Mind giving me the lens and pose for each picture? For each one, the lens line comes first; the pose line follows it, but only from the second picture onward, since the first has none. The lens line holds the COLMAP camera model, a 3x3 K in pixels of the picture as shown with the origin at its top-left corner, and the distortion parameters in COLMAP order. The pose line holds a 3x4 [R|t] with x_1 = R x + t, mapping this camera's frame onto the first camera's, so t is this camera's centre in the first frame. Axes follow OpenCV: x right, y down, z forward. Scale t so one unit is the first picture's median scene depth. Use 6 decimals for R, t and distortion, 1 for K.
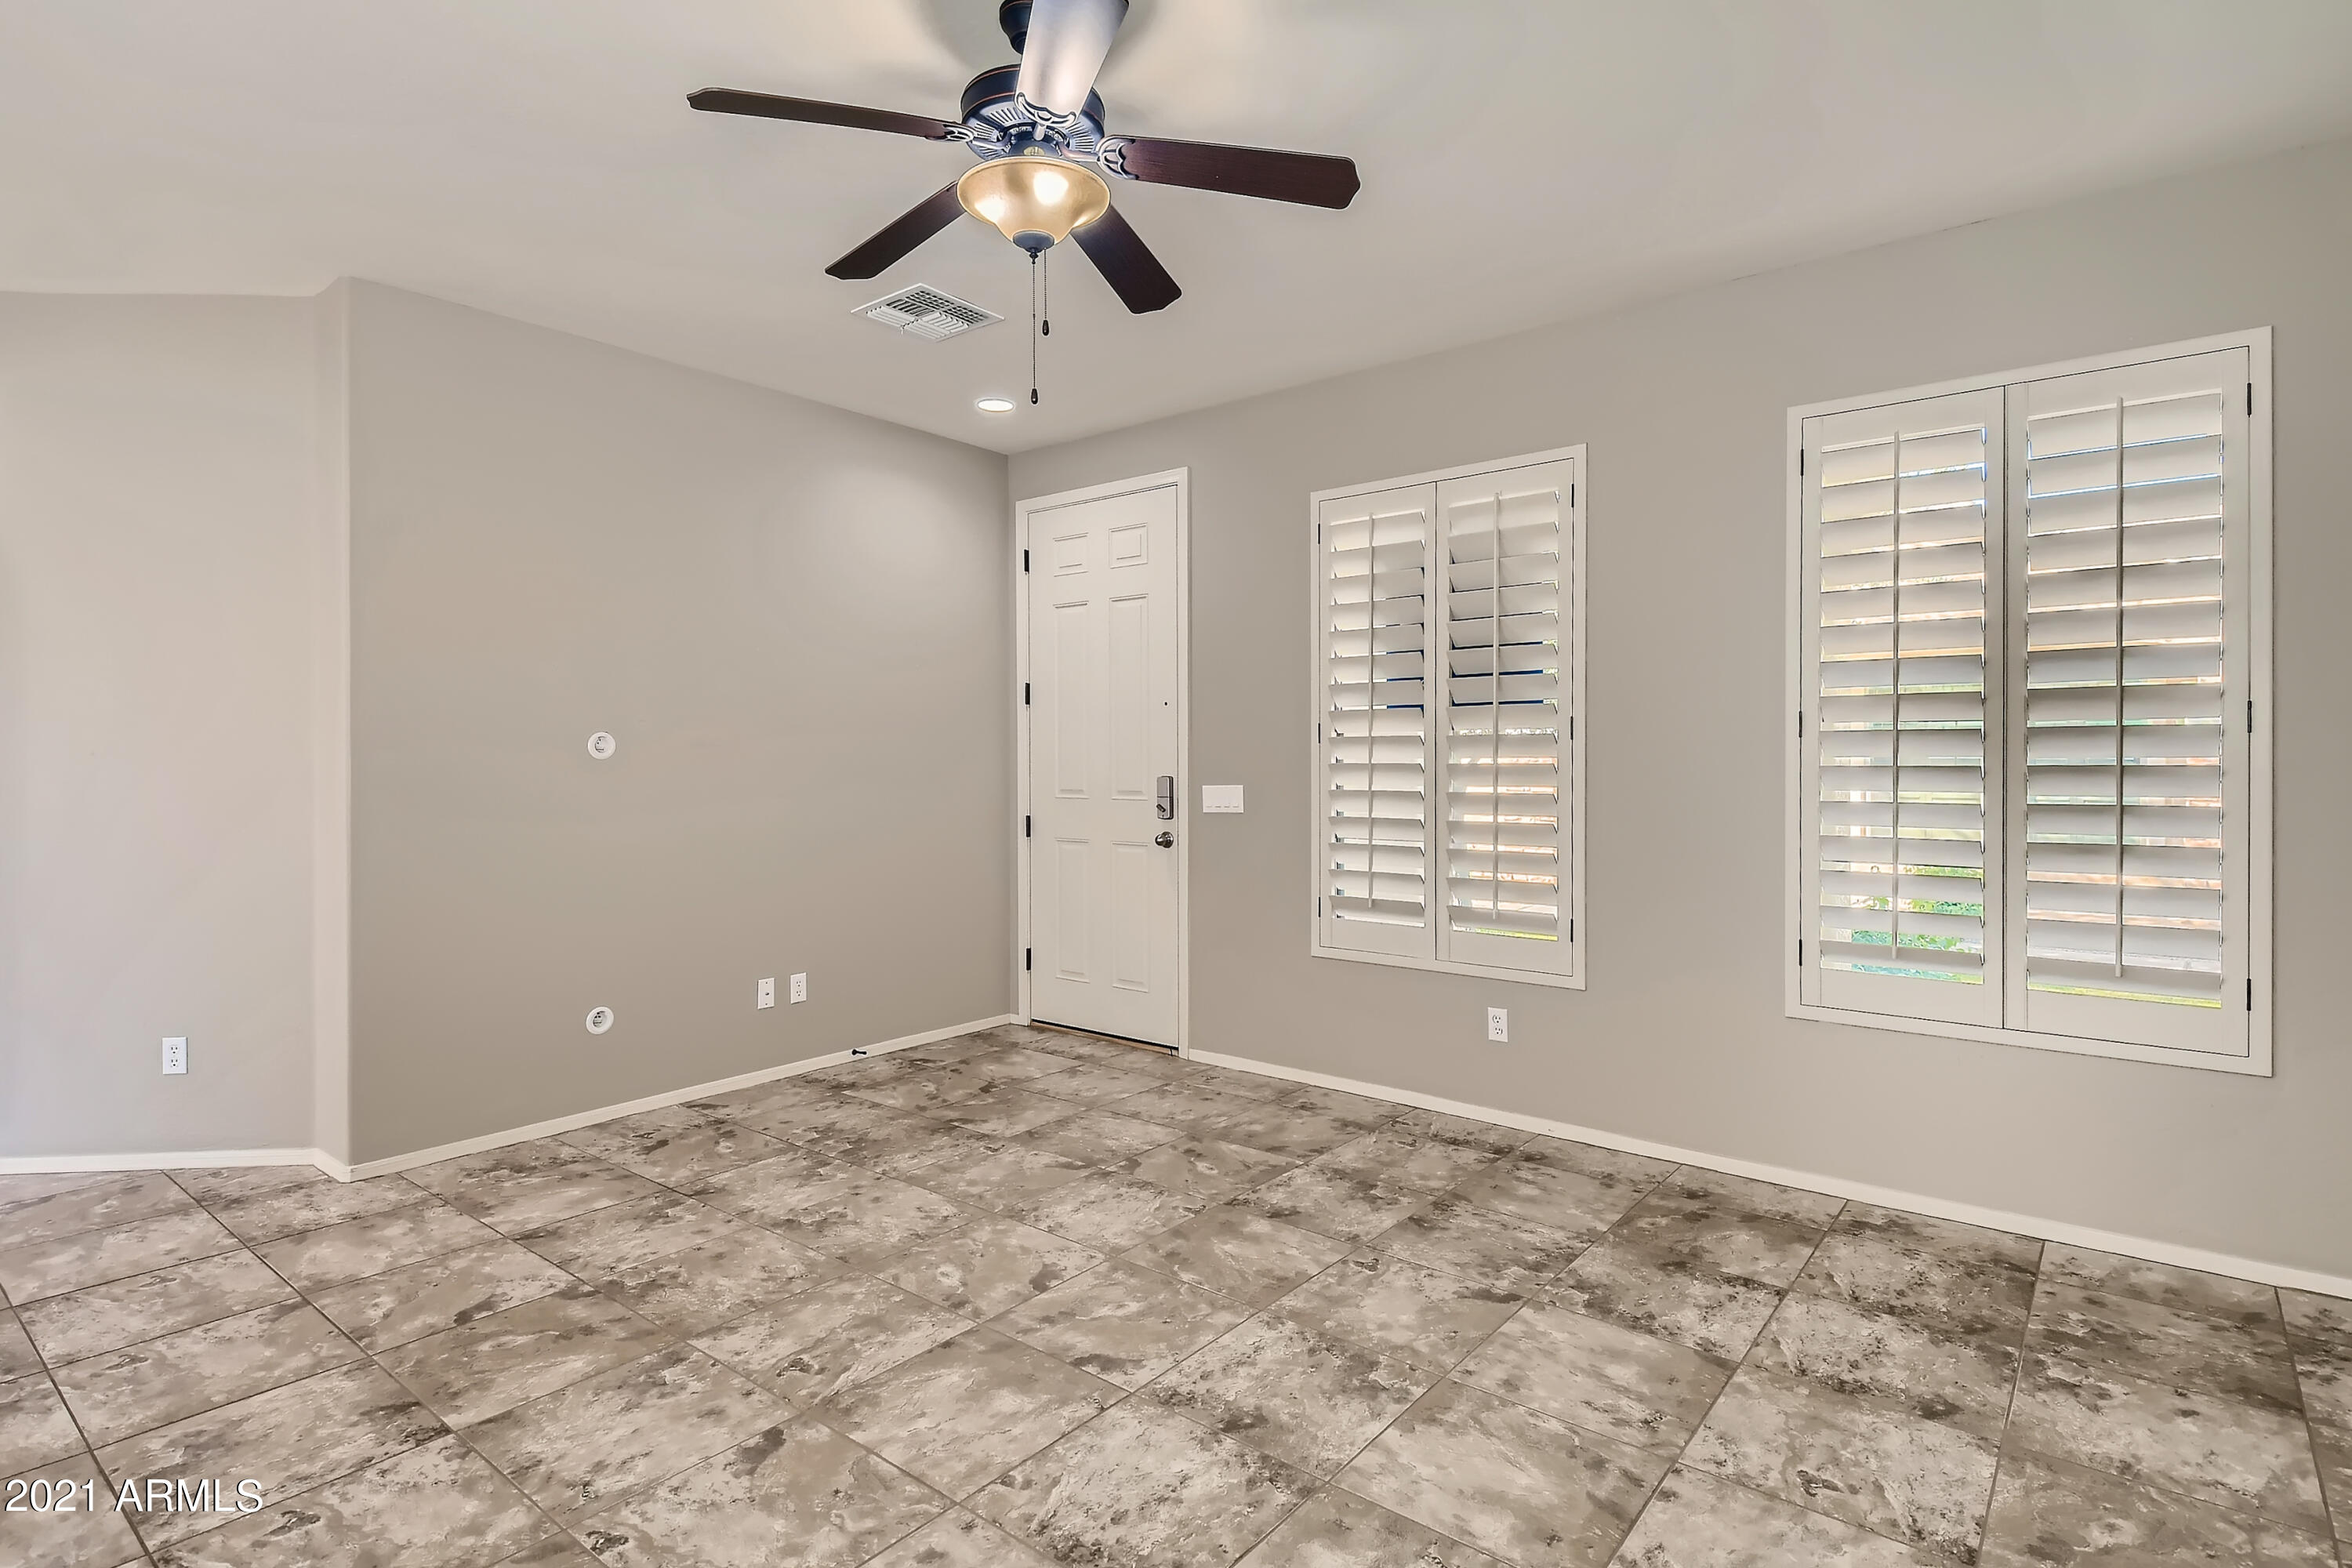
lens RADIAL K [[1189.9, 0, 1148.6], [0, 1189.9, 750.8], [0, 0, 1]] dist [0.037601, -0.015314]
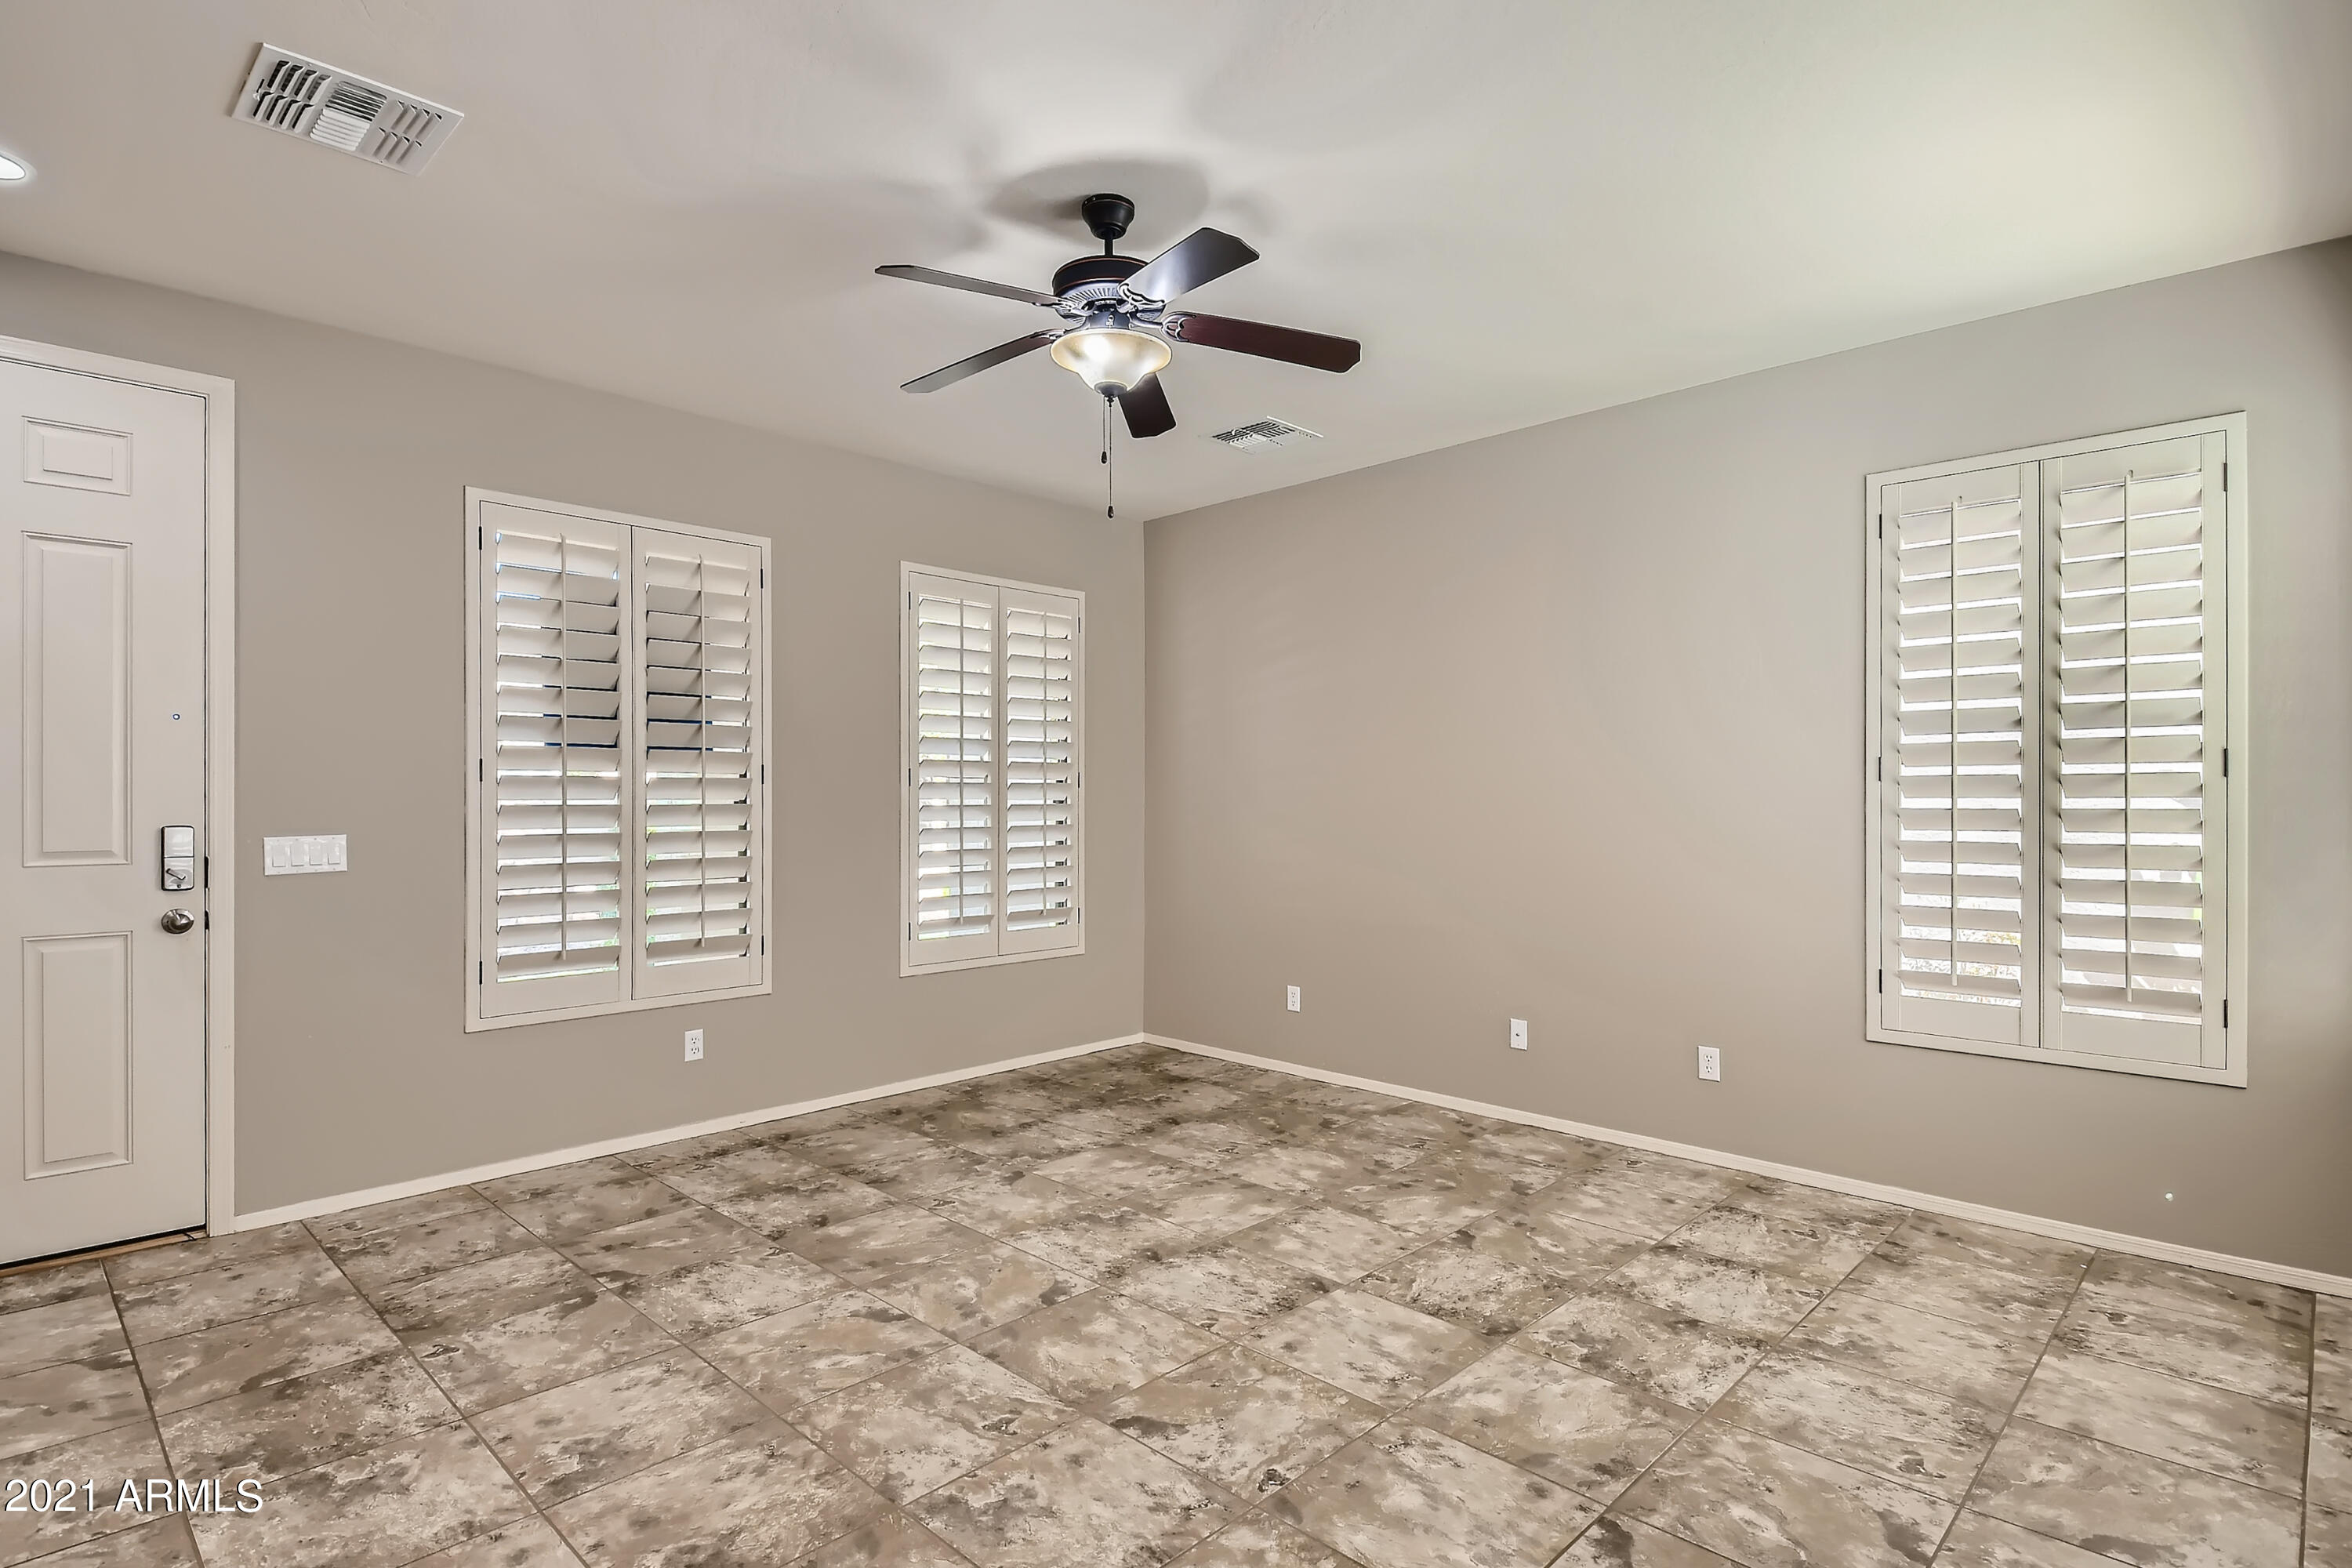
lens RADIAL K [[1189.9, 0, 1183.5], [0, 1189.9, 788.6], [0, 0, 1]] dist [0.037601, -0.015314]
pose [[0.068413, 0.012199, 0.997582, -0.940084], [-0.004181, 0.999920, -0.011941, 0.009023], [-0.997648, -0.003354, 0.068459, 0.594541]]
